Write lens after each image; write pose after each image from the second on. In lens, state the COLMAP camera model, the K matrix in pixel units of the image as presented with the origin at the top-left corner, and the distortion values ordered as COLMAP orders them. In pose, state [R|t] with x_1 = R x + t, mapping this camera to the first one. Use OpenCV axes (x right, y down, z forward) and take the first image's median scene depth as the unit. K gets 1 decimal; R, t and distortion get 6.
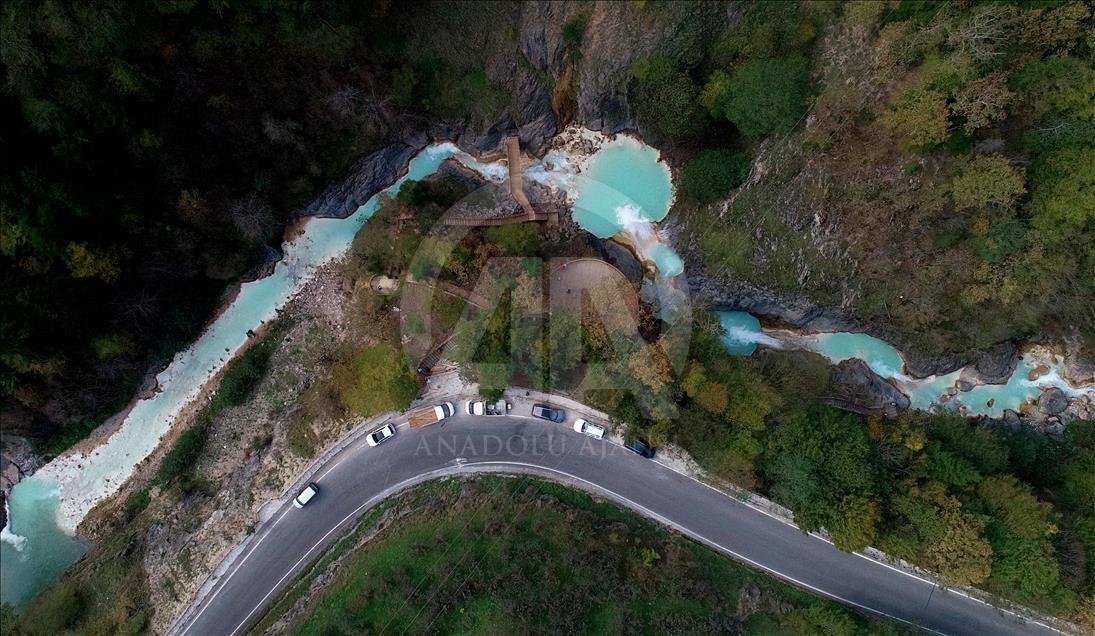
lens RADIAL K [[793.7, 0, 494.8], [0, 793.7, 302.4], [0, 0, 1]] dist [-0.009626, 0.006883]
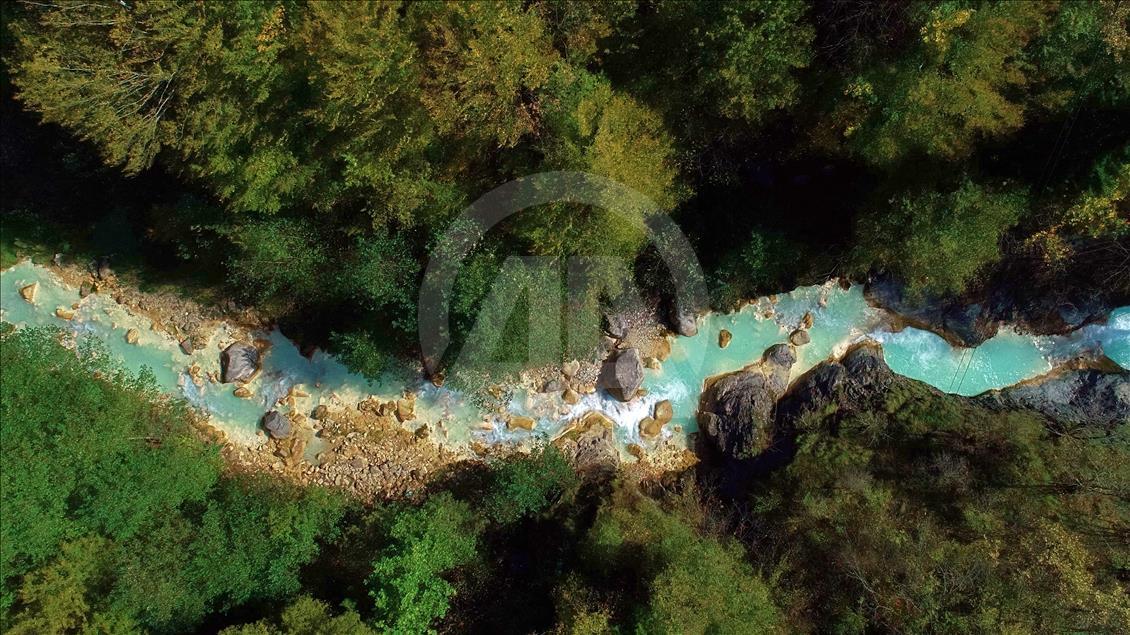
lens RADIAL K [[755.8, 0, 565.4], [0, 755.8, 316.9], [0, 0, 1]] dist [-0.004951, 0.003266]
pose [[-0.957250, 0.289148, 0.008121, 0.648797], [-0.288515, -0.956417, 0.045016, 0.133829], [0.020783, 0.040748, 0.998953, 0.447484]]
